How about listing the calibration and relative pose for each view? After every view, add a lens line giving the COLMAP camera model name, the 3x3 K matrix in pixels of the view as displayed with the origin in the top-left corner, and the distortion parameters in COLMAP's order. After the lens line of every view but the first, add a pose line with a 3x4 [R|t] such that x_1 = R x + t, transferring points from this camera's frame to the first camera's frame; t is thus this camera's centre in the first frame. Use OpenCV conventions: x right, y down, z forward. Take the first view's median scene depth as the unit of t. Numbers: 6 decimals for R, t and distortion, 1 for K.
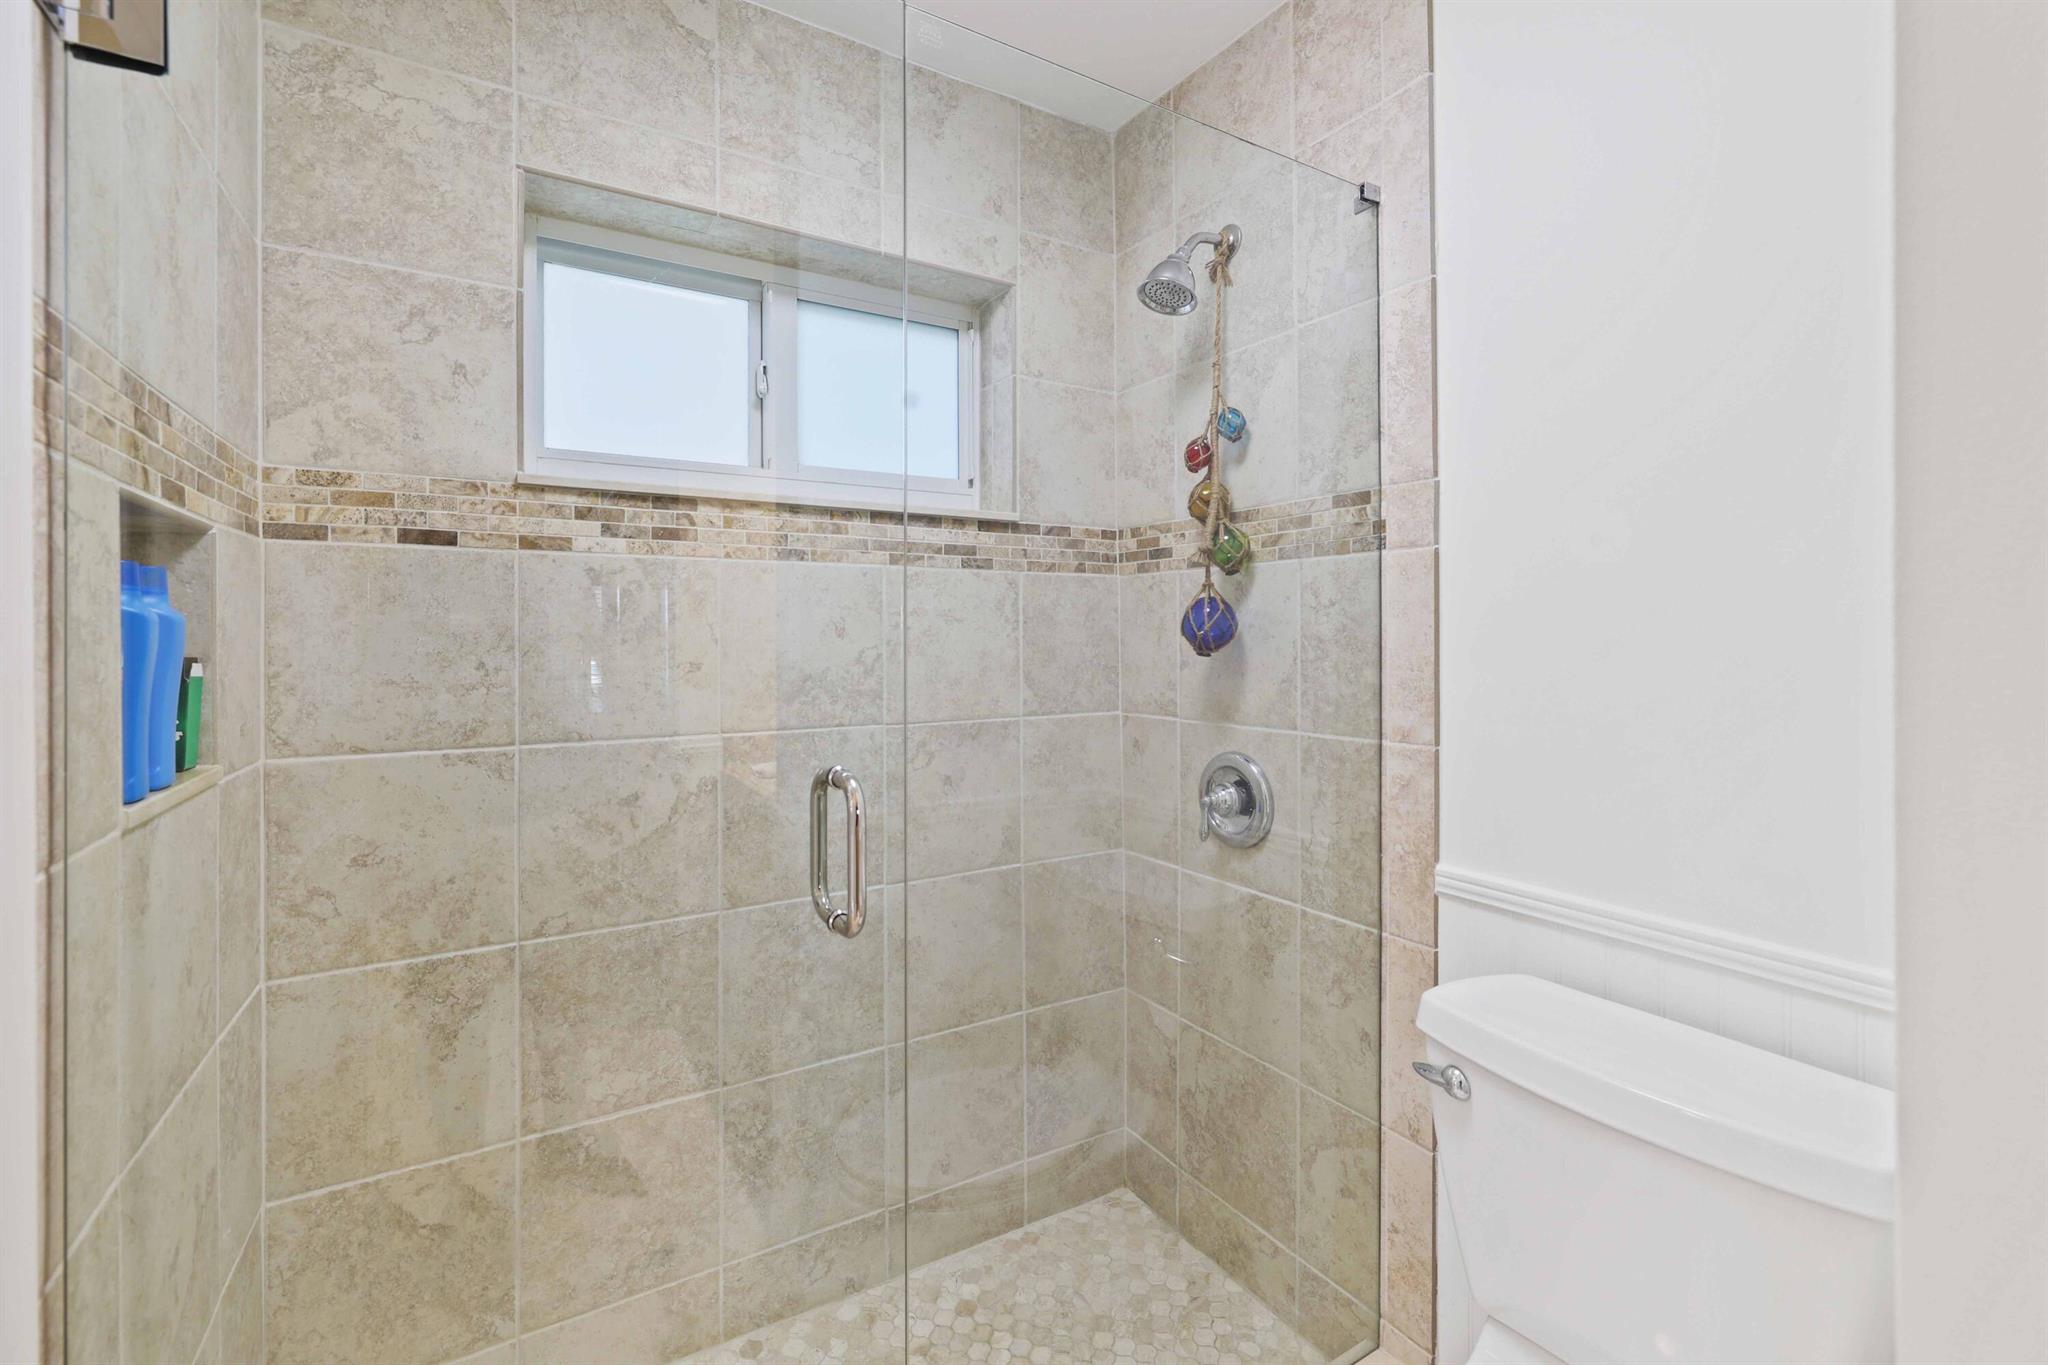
lens RADIAL K [[886.2, 0, 1020.6], [0, 886.2, 649.3], [0, 0, 1]] dist [0.000840, 0.000245]
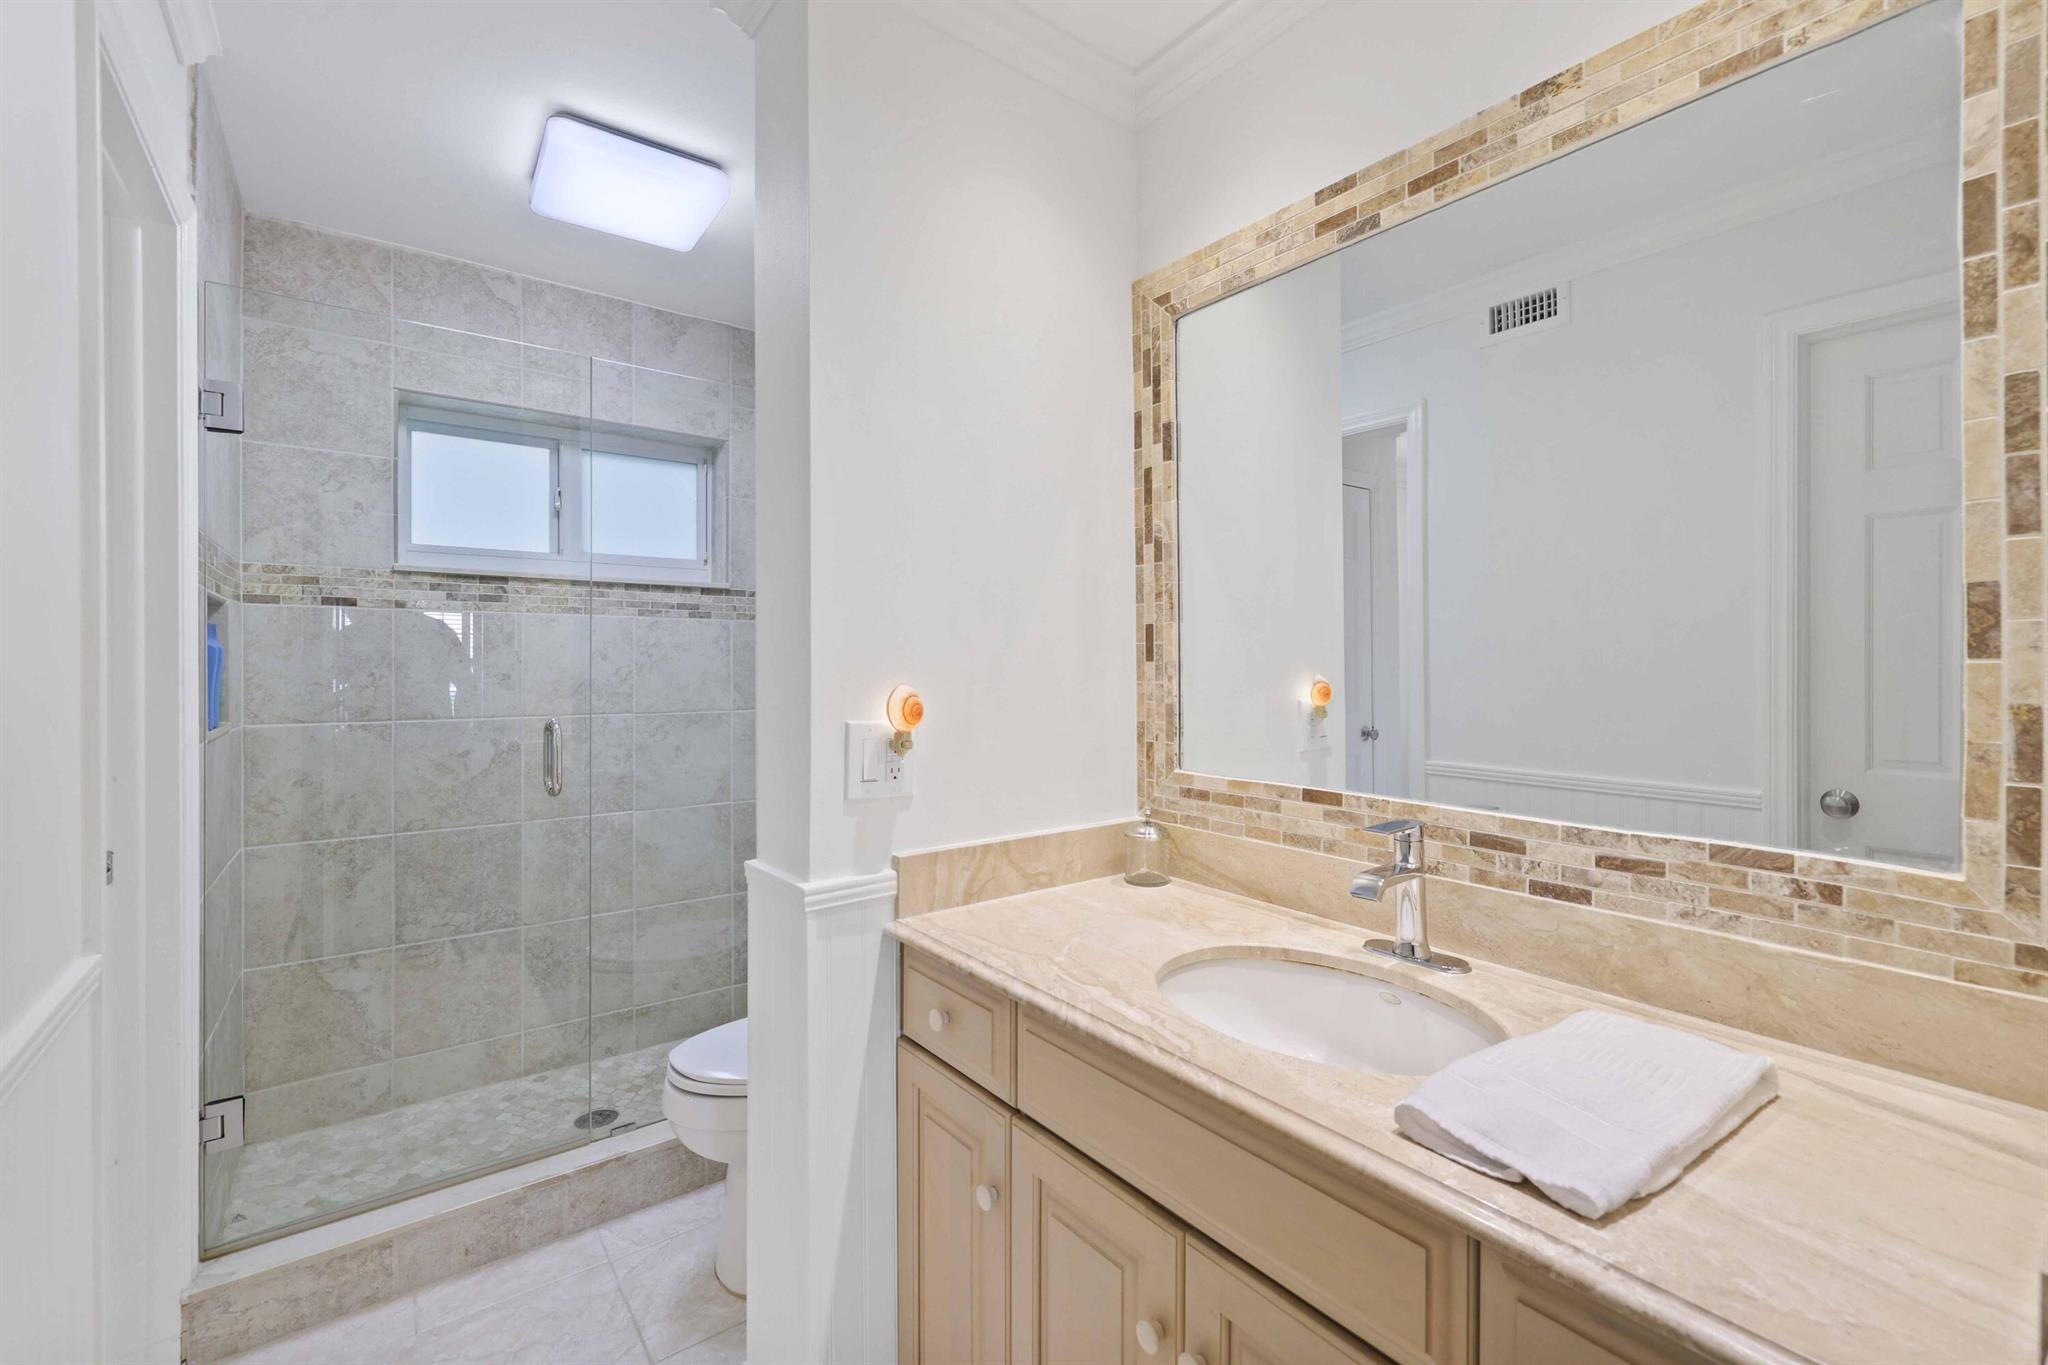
lens RADIAL K [[873.3, 0, 1024.9], [0, 873.3, 678.4], [0, 0, 1]] dist [0.001859, 0.000109]
pose [[0.994600, -0.001645, 0.103772, 0.462544], [0.002260, 0.999981, -0.005813, 0.036243], [-0.103761, 0.006016, 0.994584, -0.793834]]
